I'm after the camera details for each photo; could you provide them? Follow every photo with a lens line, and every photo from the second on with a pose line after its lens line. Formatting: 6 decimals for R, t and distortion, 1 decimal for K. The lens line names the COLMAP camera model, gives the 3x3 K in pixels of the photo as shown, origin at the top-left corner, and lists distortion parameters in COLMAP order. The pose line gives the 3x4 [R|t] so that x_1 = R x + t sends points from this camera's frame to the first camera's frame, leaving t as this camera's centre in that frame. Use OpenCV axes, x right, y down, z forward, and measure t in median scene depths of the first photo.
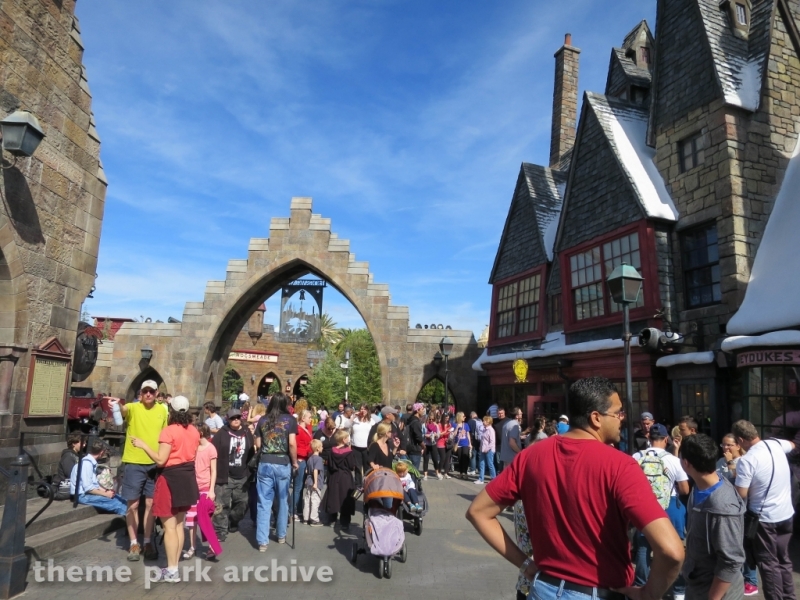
lens RADIAL K [[587.5, 0, 400.0], [0, 587.5, 300.0], [0, 0, 1]] dist [-0.043915, 0.001457]
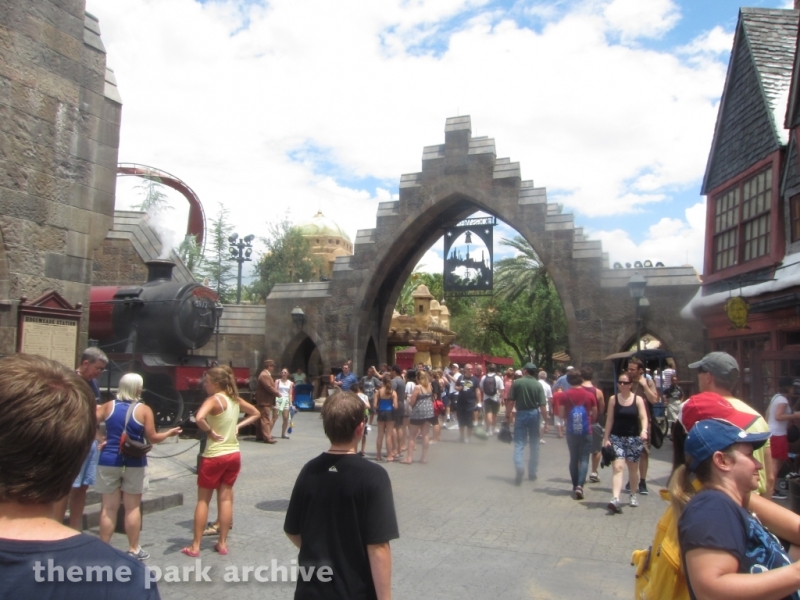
lens RADIAL K [[668.4, 0, 400.0], [0, 668.4, 300.0], [0, 0, 1]] dist [-0.053199, 0.007821]
pose [[0.931058, -0.050643, -0.361340, 0.079262], [0.074086, 0.995931, 0.051313, 0.024756], [0.357271, -0.074546, 0.931021, 0.111781]]
